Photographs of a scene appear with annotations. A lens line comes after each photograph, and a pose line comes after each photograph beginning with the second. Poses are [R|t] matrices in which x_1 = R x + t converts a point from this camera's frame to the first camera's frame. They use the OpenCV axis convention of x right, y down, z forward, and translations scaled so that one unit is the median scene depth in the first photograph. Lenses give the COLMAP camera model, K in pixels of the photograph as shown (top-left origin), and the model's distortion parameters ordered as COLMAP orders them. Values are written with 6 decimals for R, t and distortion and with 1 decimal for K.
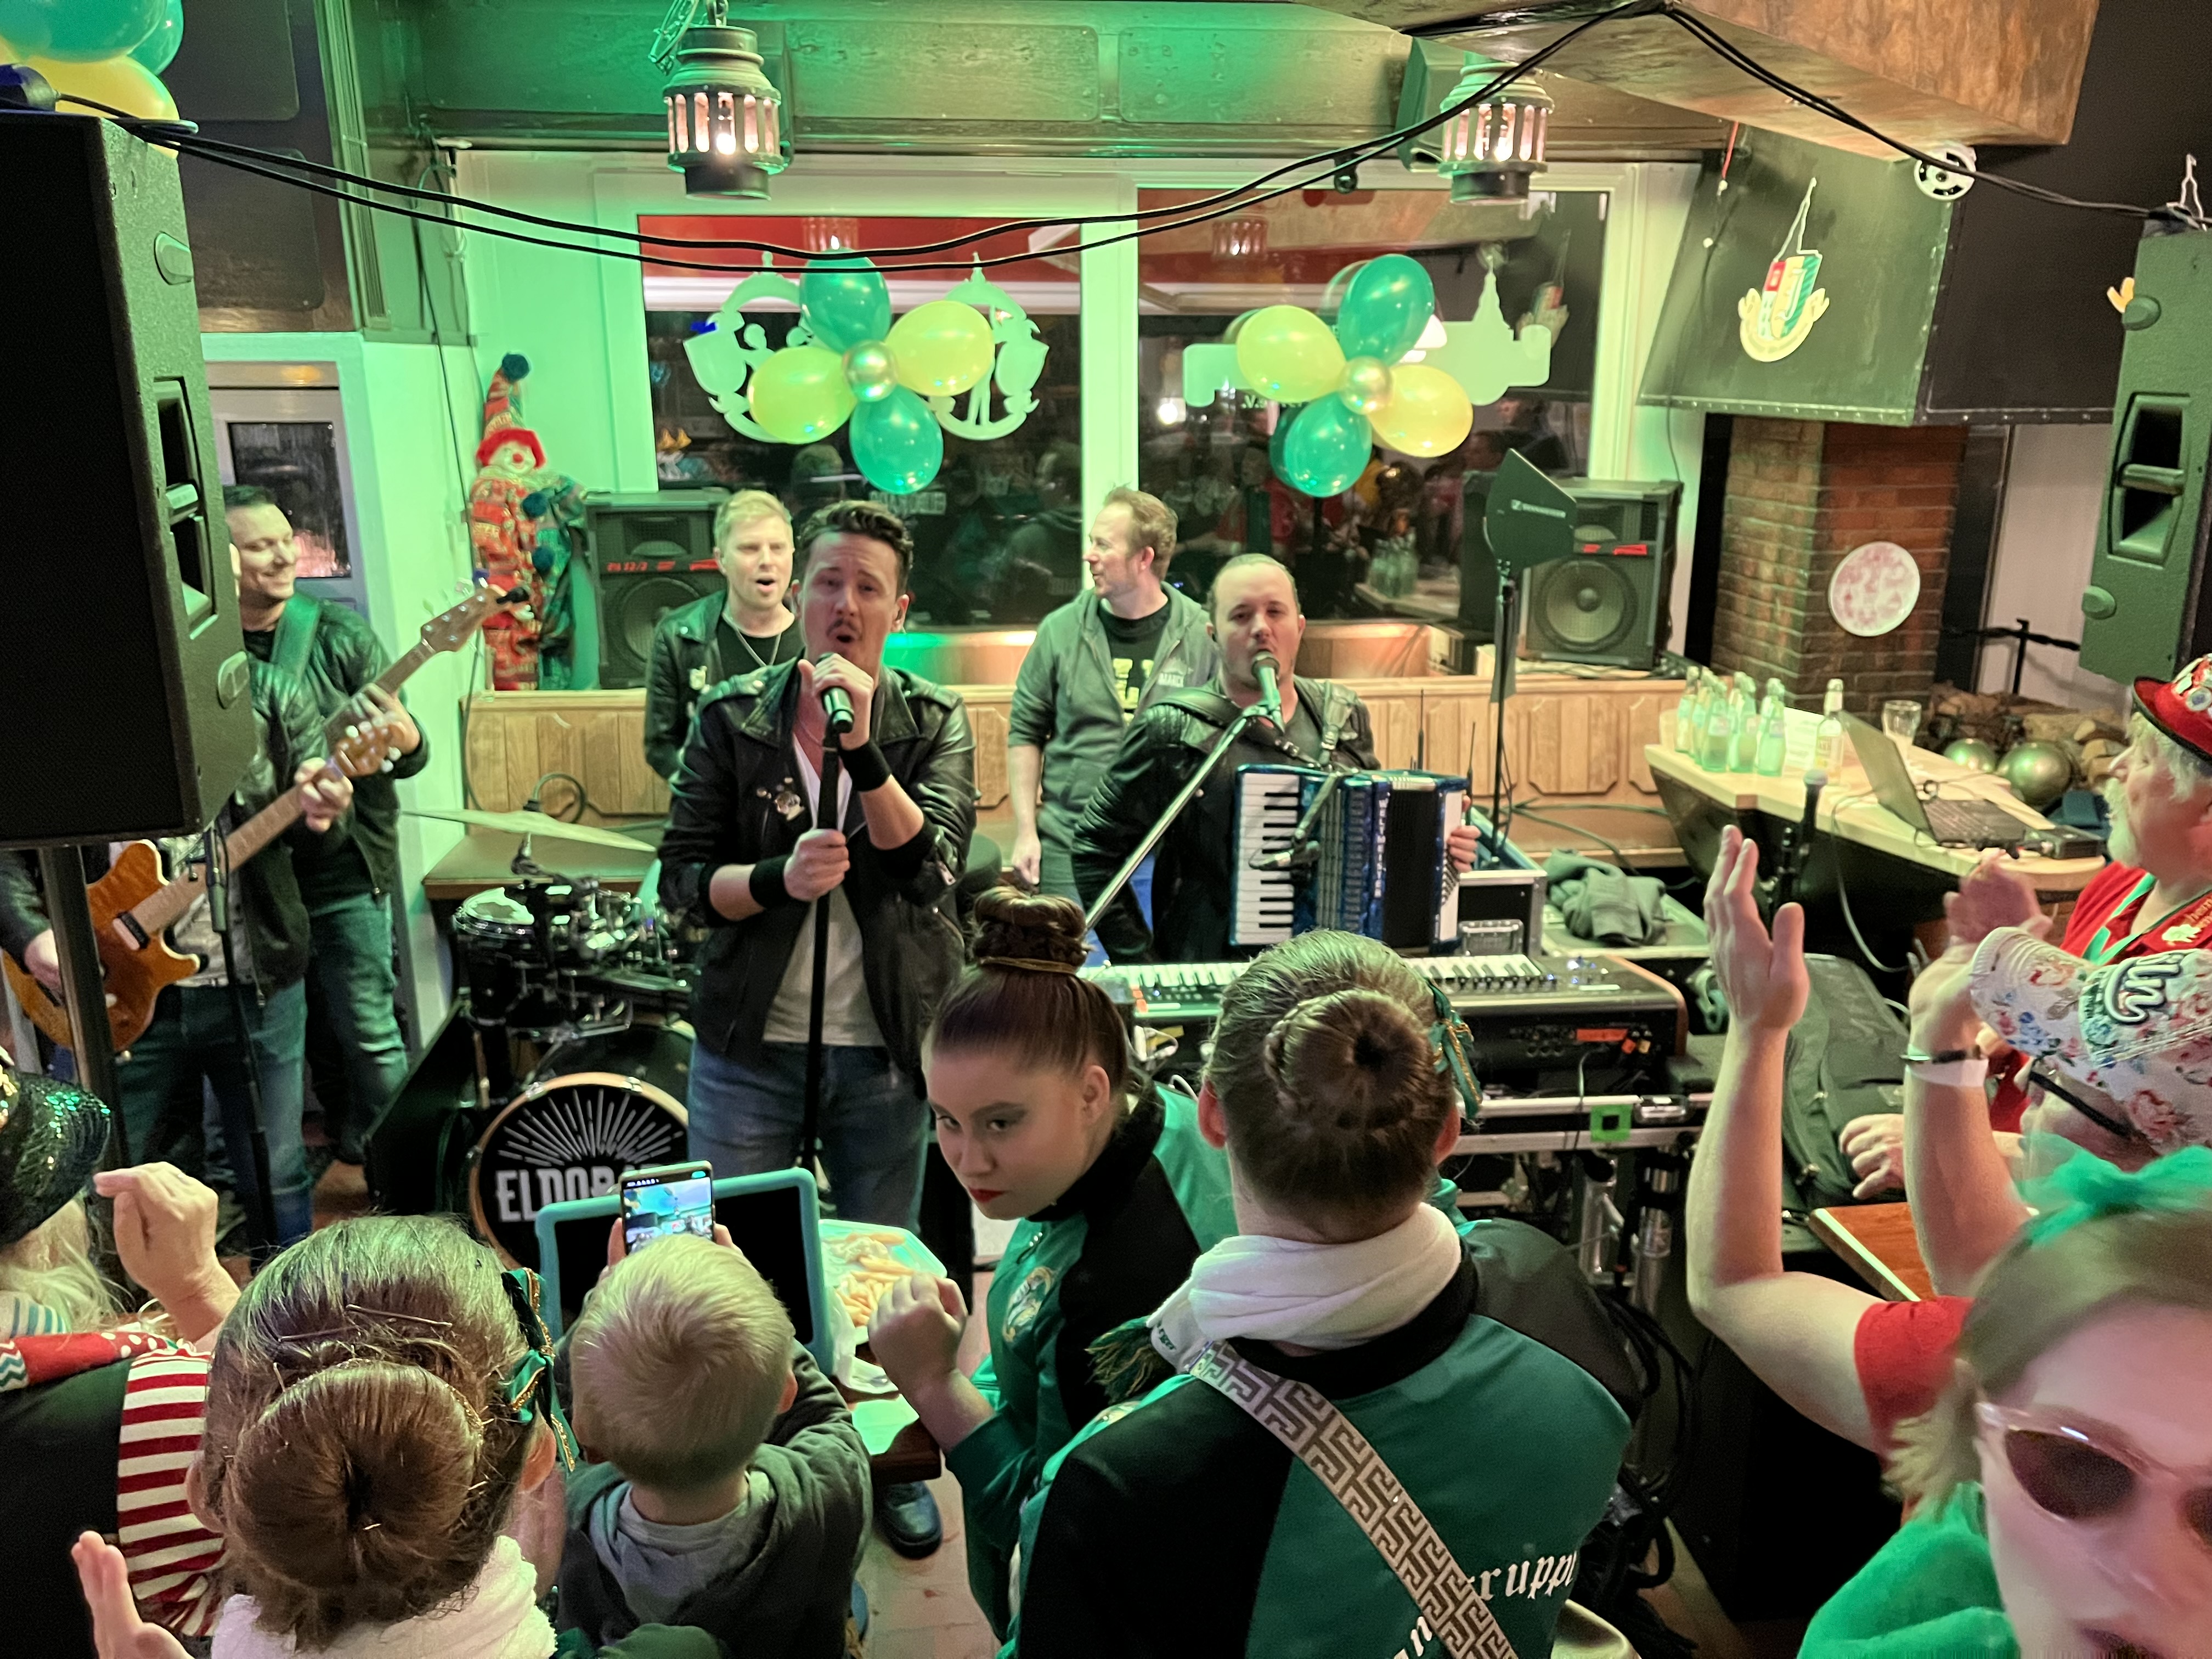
lens RADIAL K [[1674.4, 0, 1106.0], [0, 1674.4, 829.5], [0, 0, 1]] dist [0.047949, -0.058916]
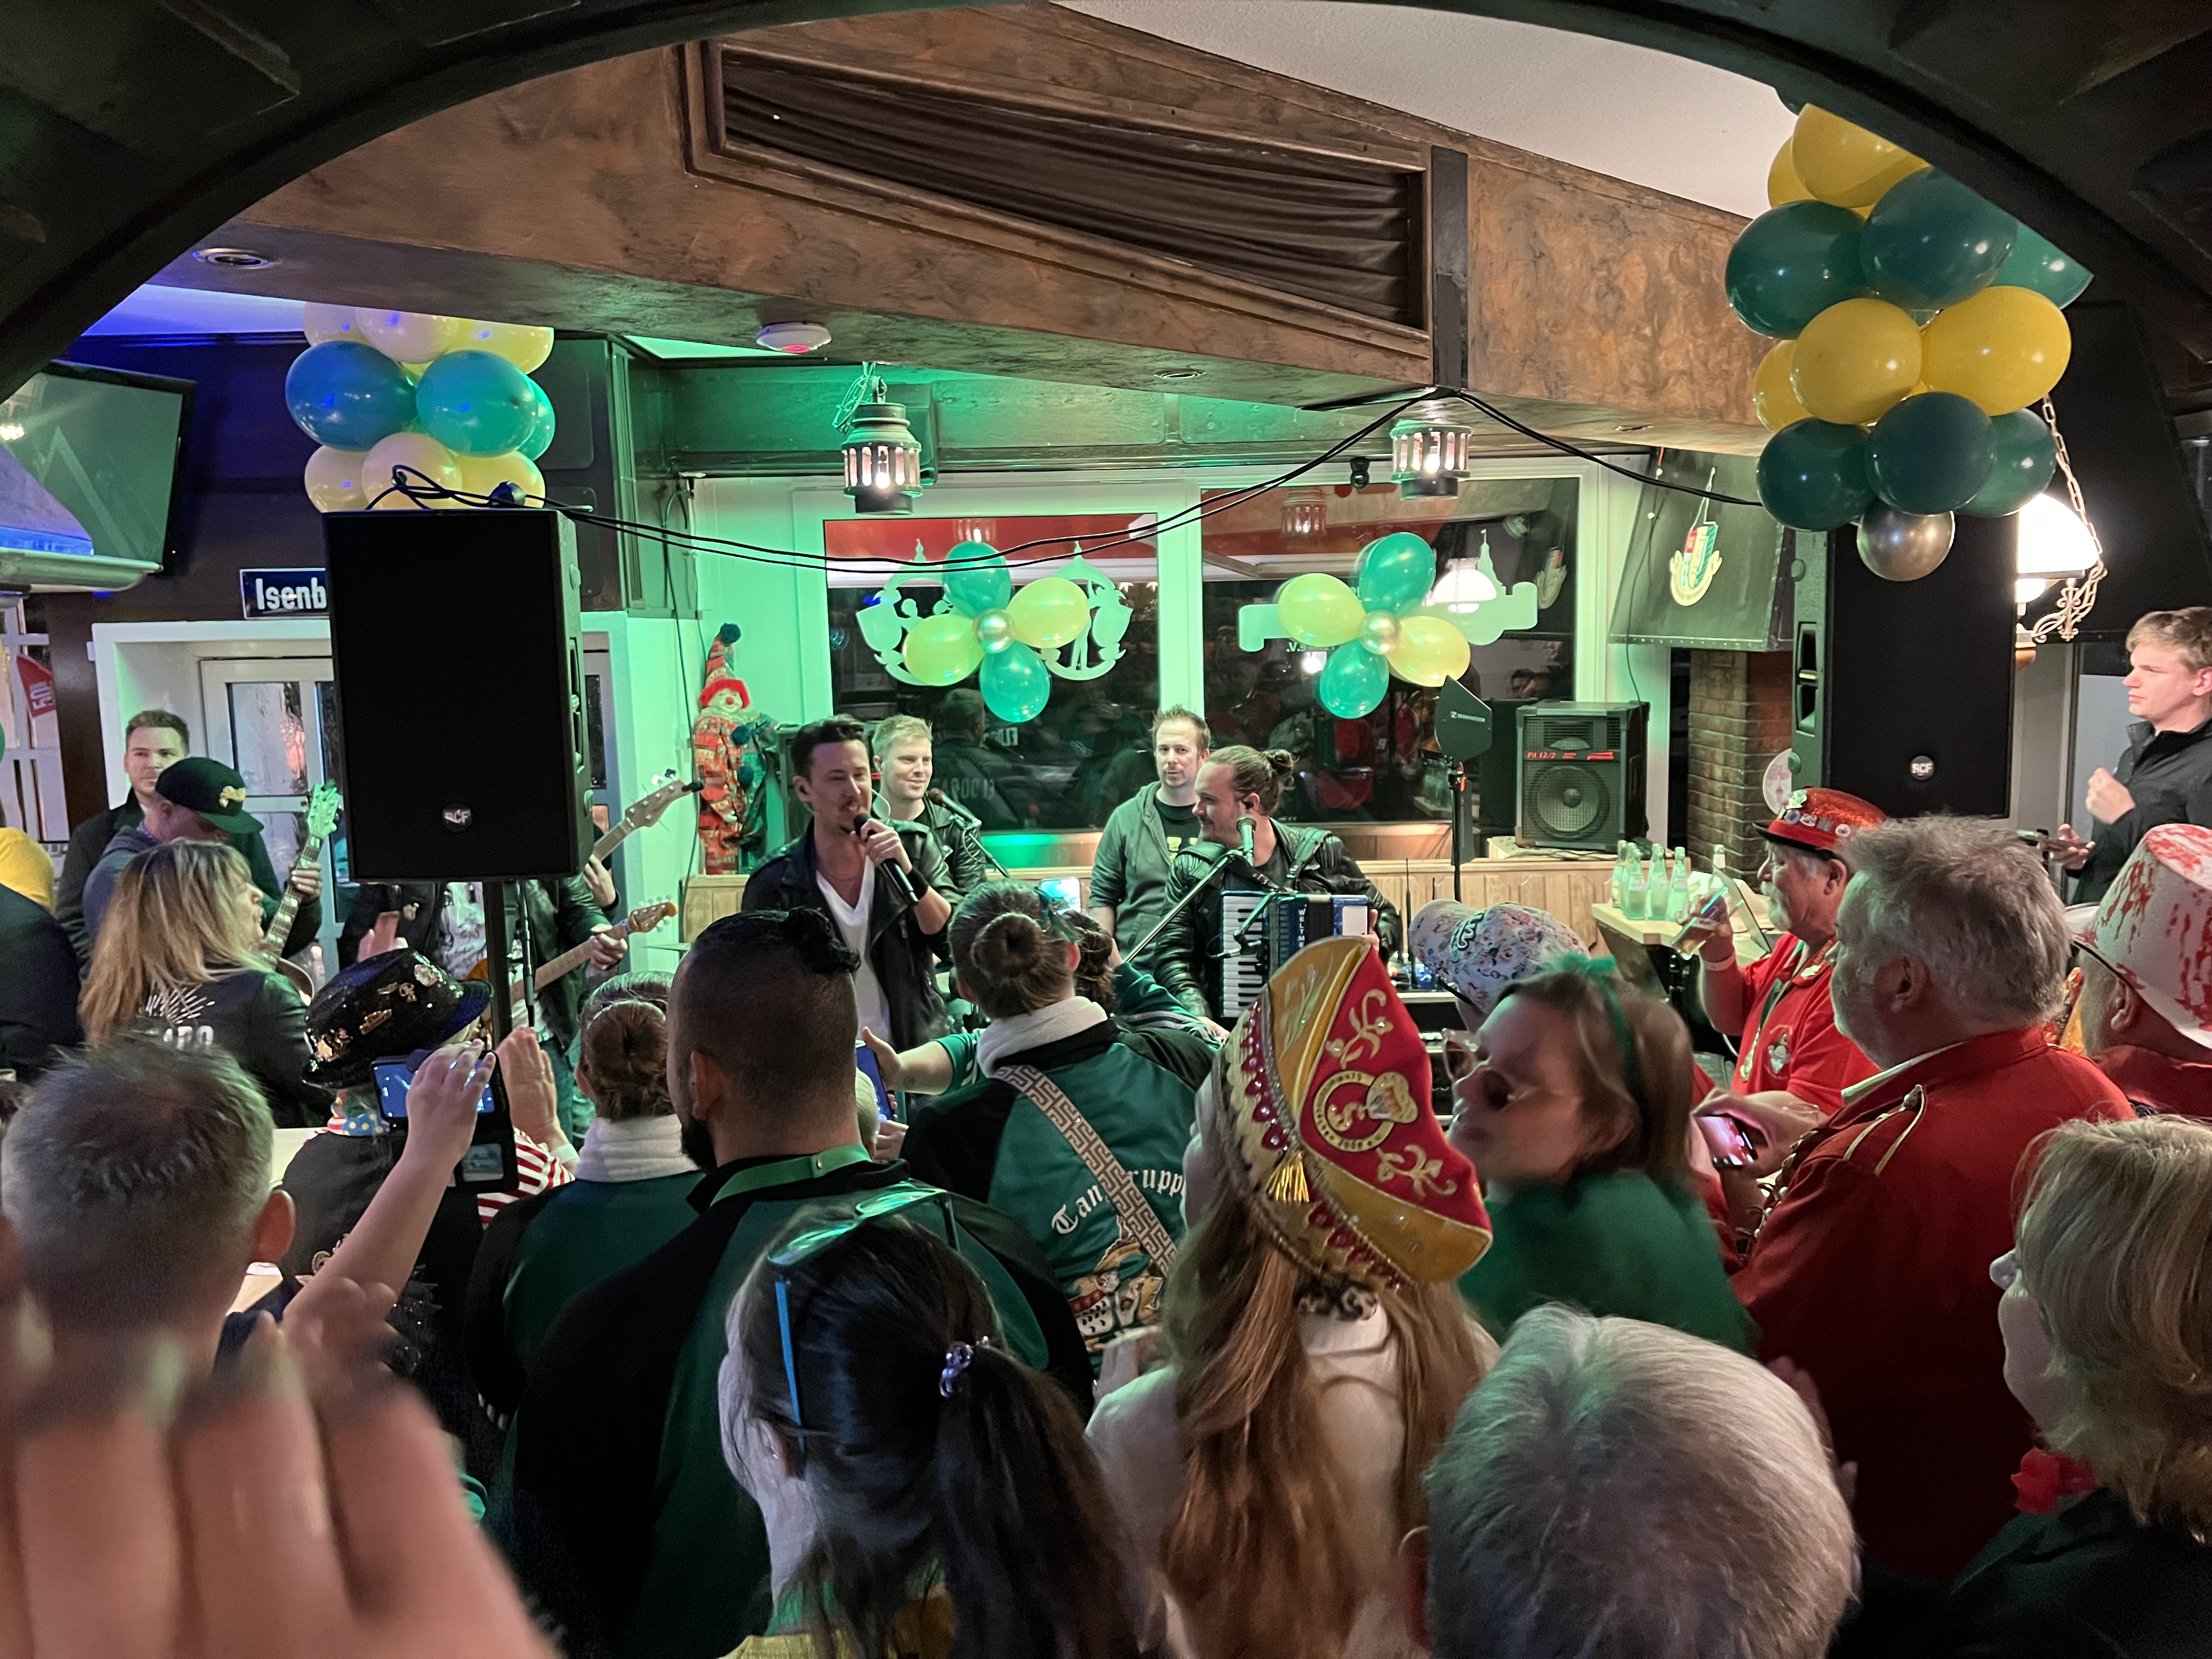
lens RADIAL K [[1661.2, 0, 1100.9], [0, 1661.2, 848.8], [0, 0, 1]] dist [0.112746, -0.232171]
pose [[0.994877, -0.009704, -0.100630, 0.071189], [-0.004030, 0.990785, -0.135384, 0.070691], [0.101017, 0.135096, 0.985670, -0.245763]]
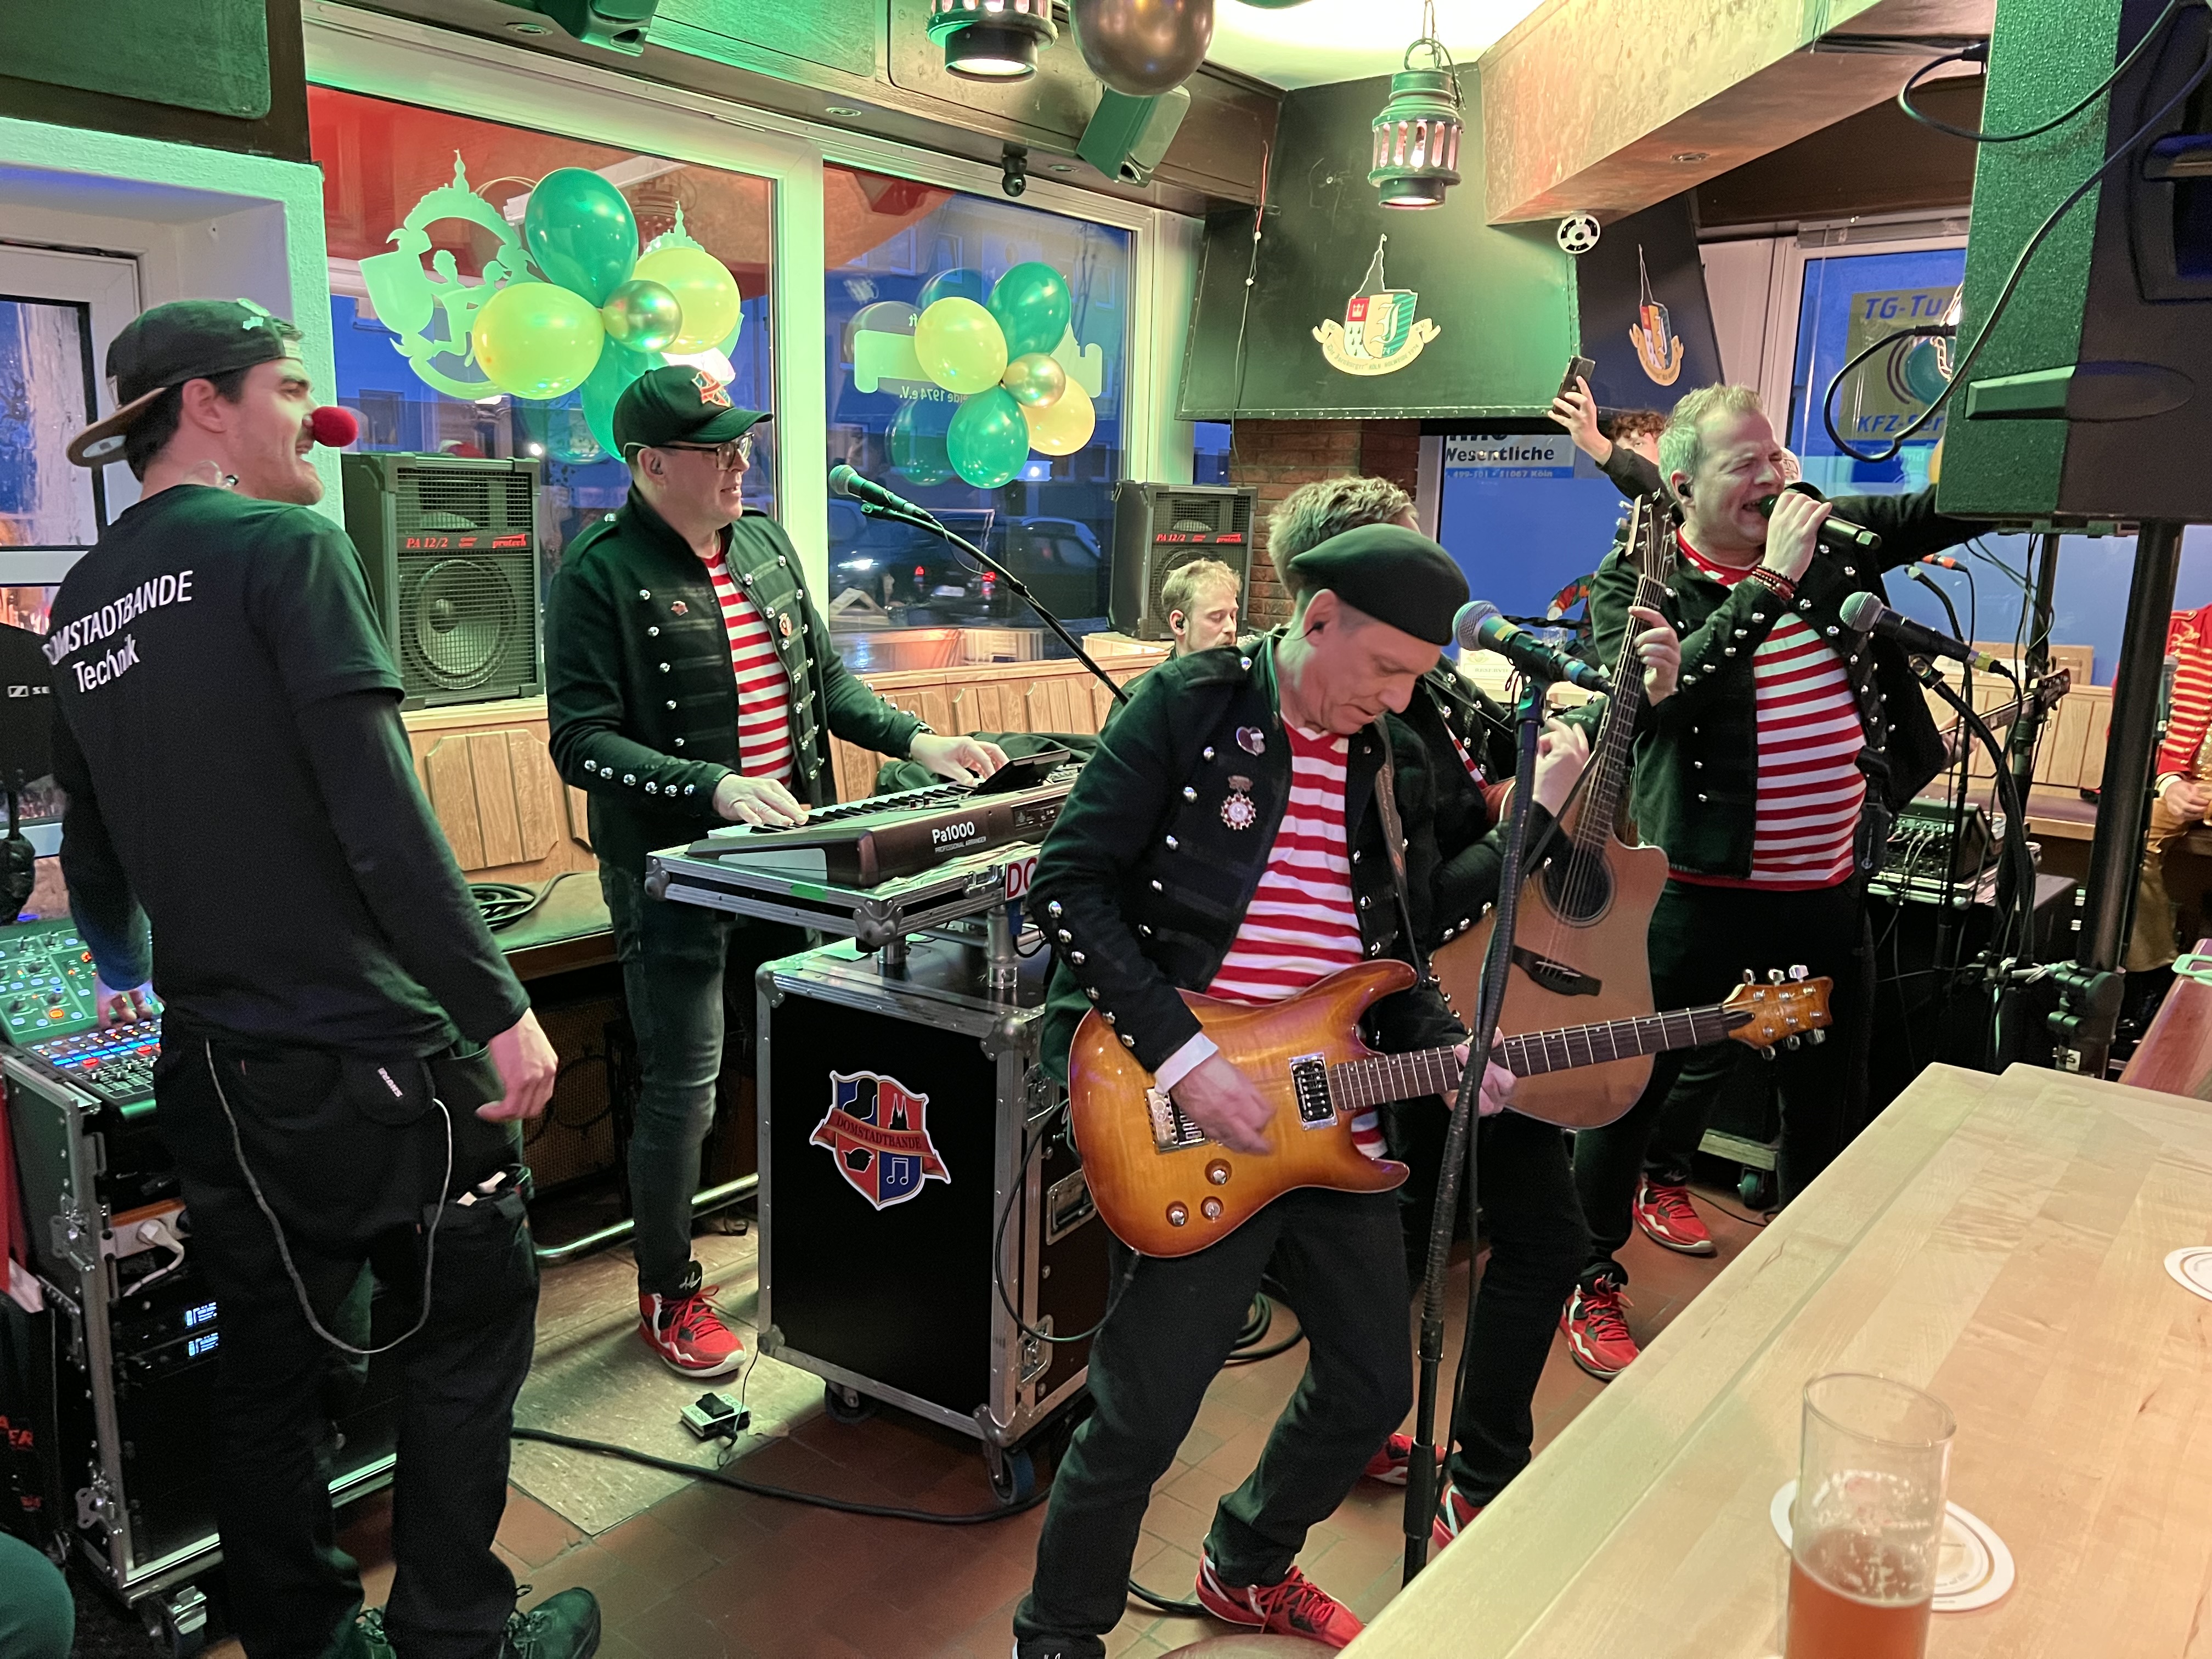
lens RADIAL K [[1676.9, 0, 1109.1], [0, 1676.9, 812.4], [0, 0, 1]] dist [0.026155, -0.014804]
pose [[0.701397, -0.111095, 0.704060, -0.590349], [0.164681, 0.986311, -0.008426, 0.016589], [-0.693486, 0.121855, 0.710091, 0.267230]]
